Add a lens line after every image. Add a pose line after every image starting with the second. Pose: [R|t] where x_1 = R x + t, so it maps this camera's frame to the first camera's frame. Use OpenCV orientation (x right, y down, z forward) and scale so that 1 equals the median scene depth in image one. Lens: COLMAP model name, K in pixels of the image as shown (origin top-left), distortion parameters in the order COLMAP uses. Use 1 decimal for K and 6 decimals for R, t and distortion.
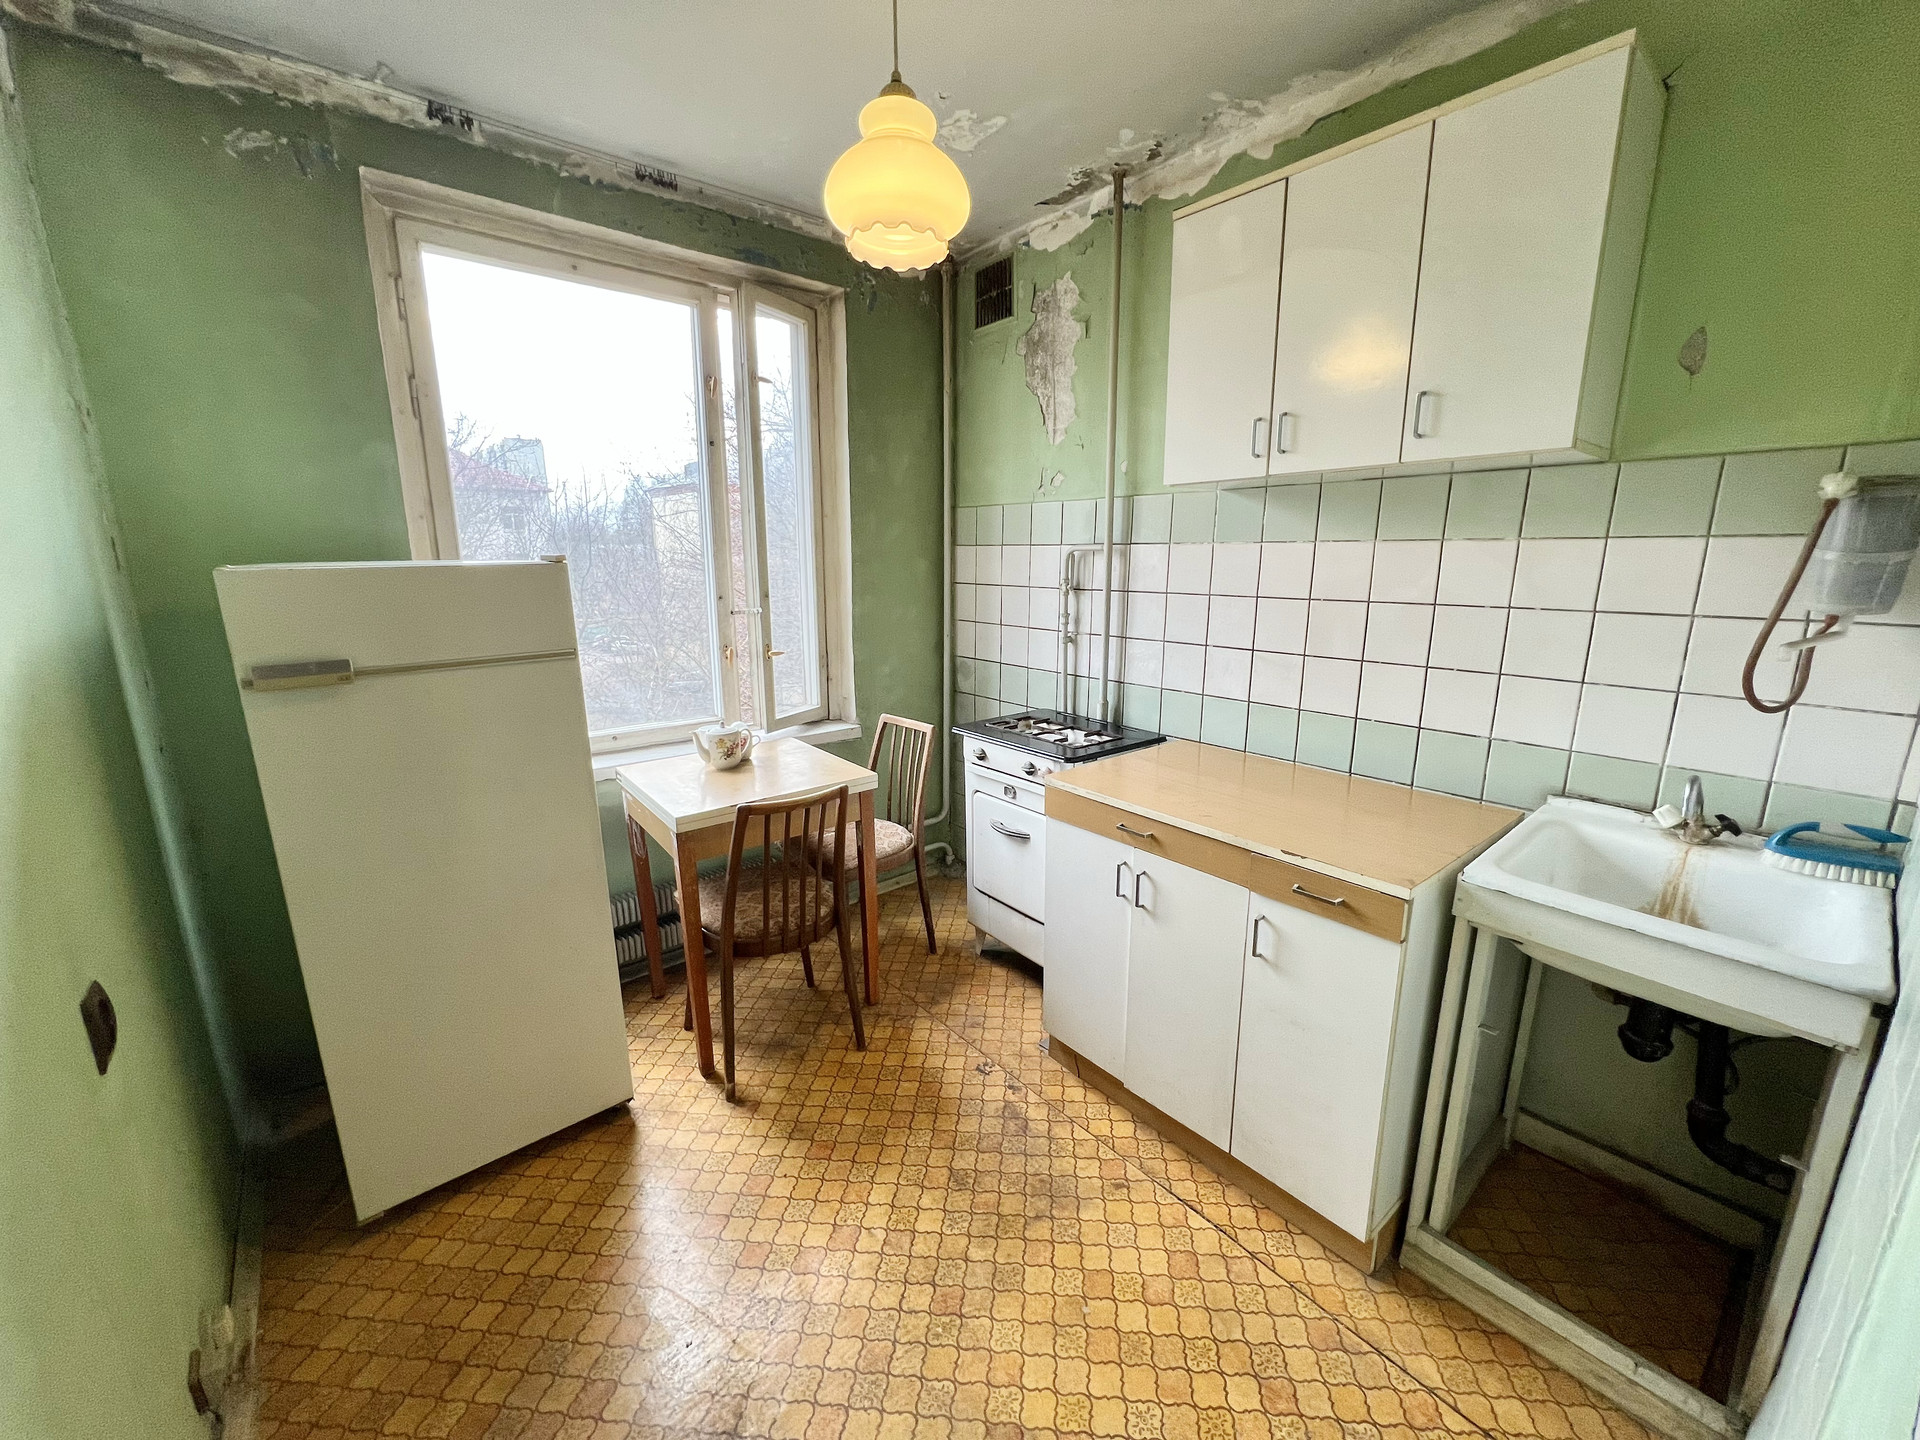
lens RADIAL K [[763.0, 0, 953.9], [0, 763.0, 721.7], [0, 0, 1]] dist [-0.001867, -0.000104]
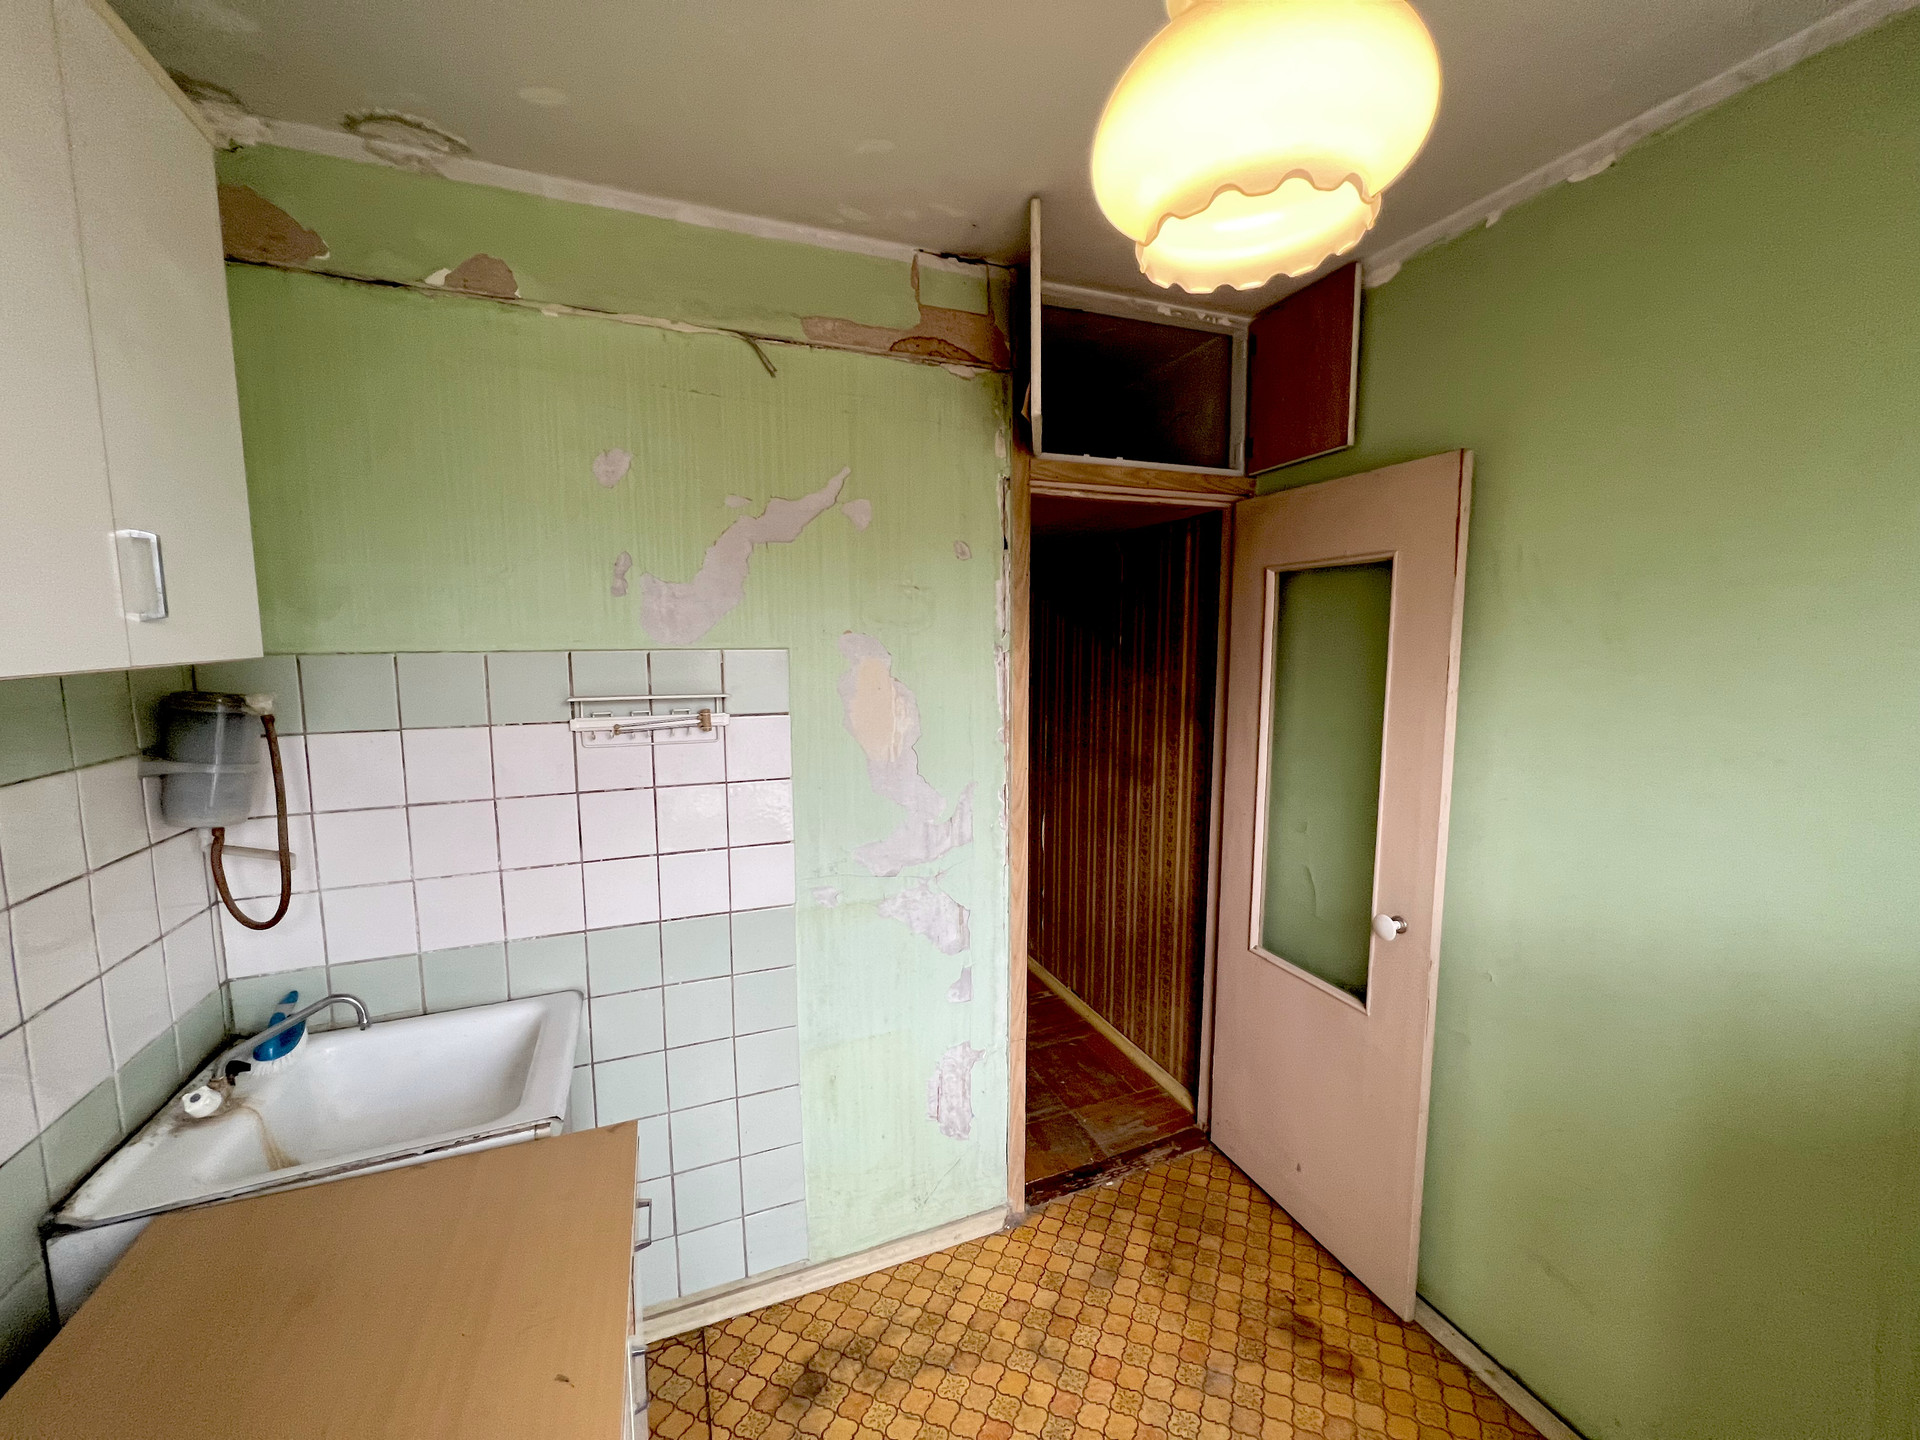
lens RADIAL K [[763.0, 0, 953.2], [0, 763.0, 721.6], [0, 0, 1]] dist [-0.001867, -0.000104]
pose [[-0.952592, -0.020892, 0.303532, -0.021253], [0.078943, 0.946501, 0.312896, -0.269891], [-0.293830, 0.322024, -0.899980, 0.839272]]
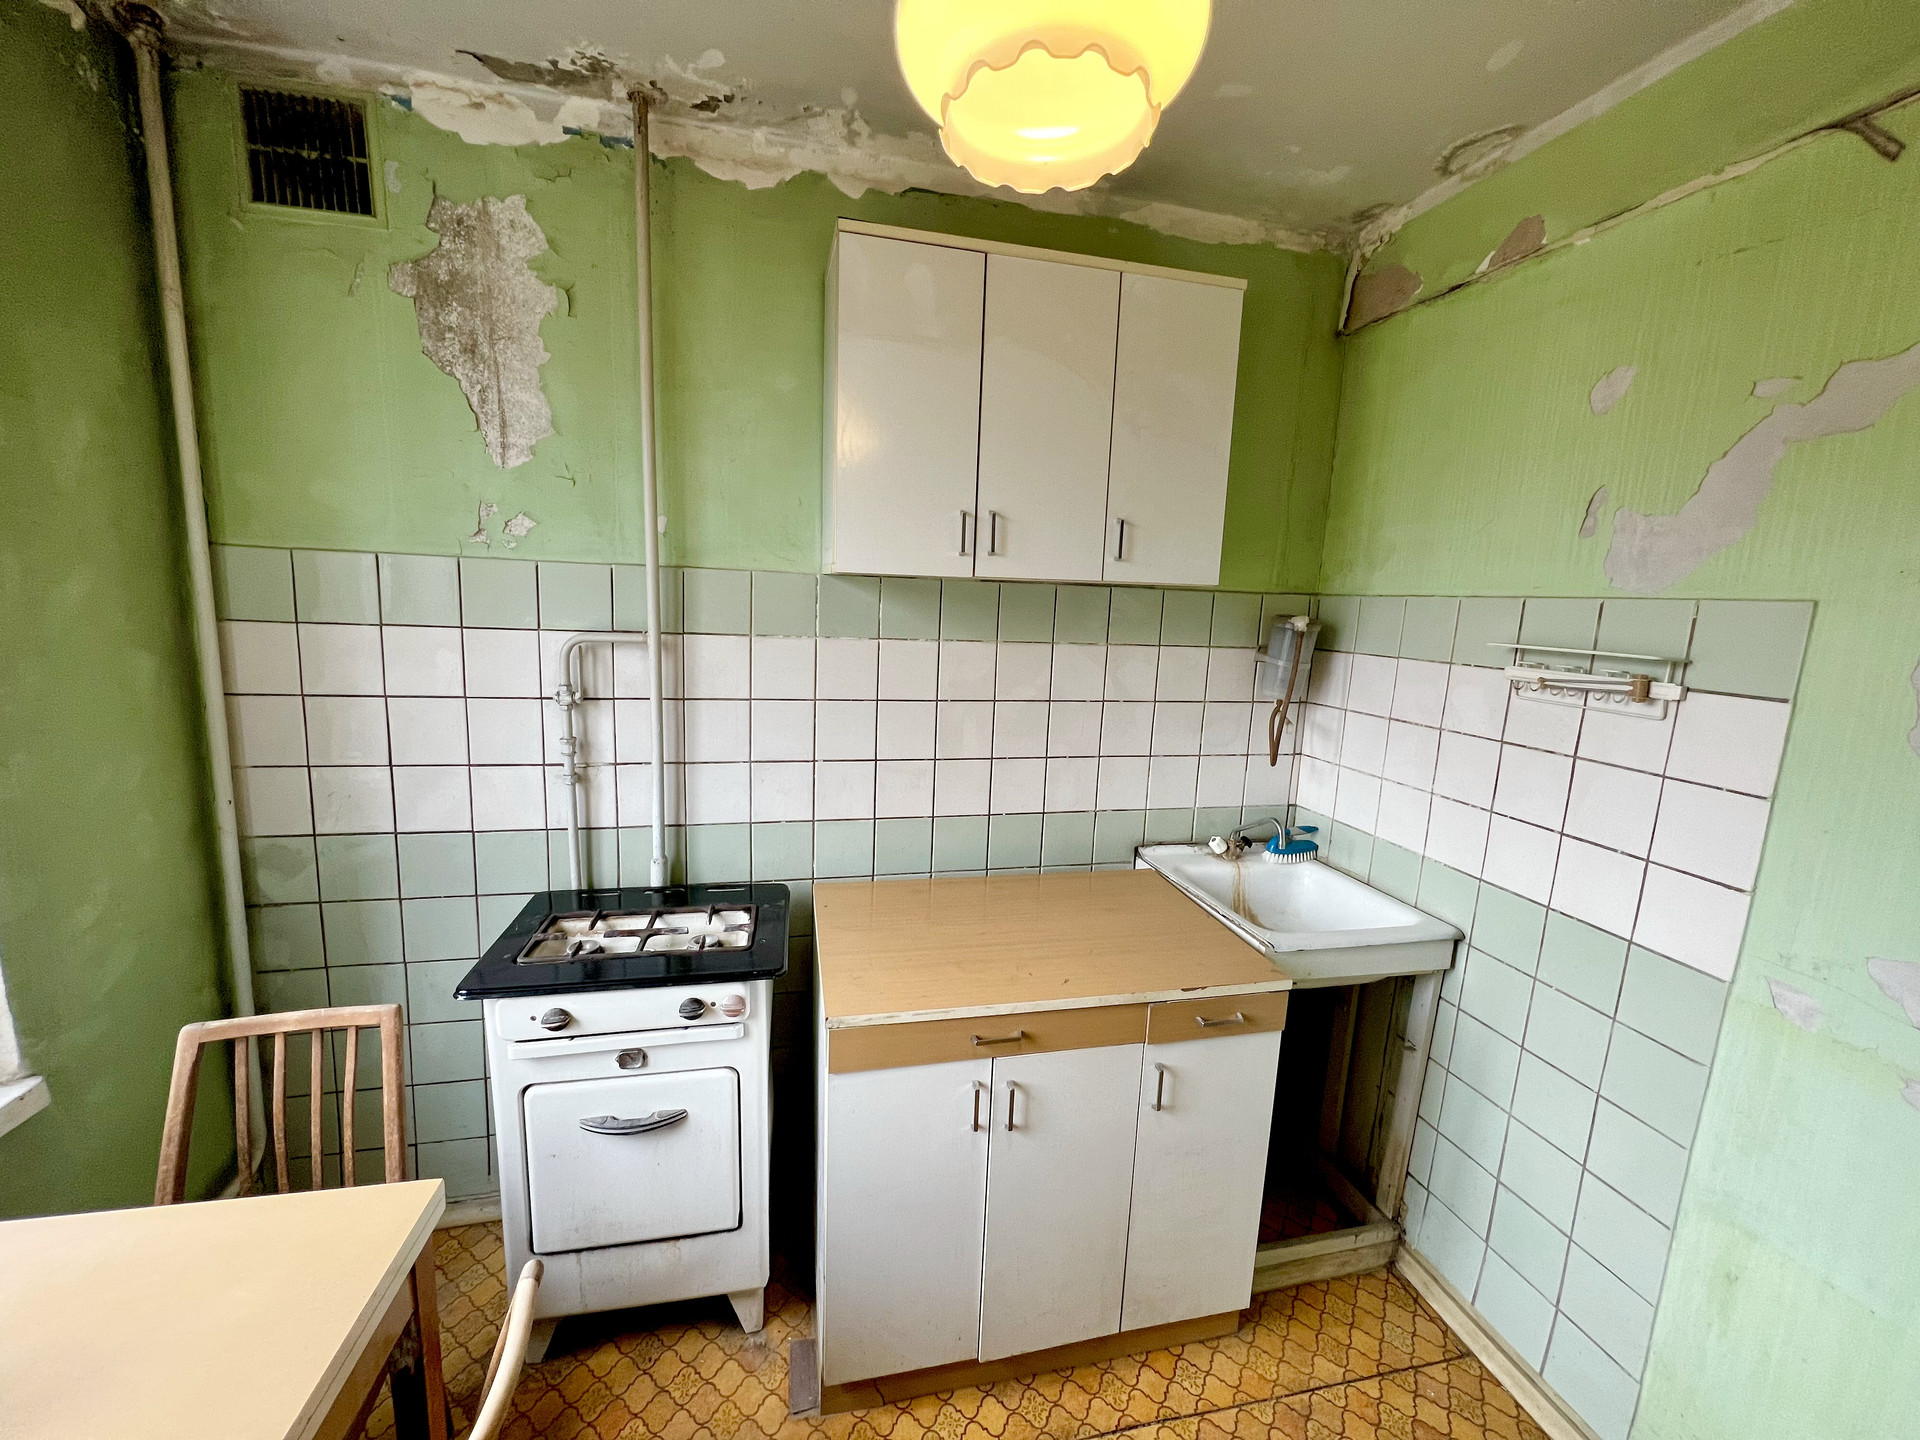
lens RADIAL K [[763.0, 0, 956.1], [0, 763.0, 720.5], [0, 0, 1]] dist [-0.001867, -0.000104]
pose [[0.439466, -0.120687, 0.890115, -0.302215], [0.155240, 0.986227, 0.057073, -0.157033], [-0.884743, 0.113099, 0.452148, 0.472059]]
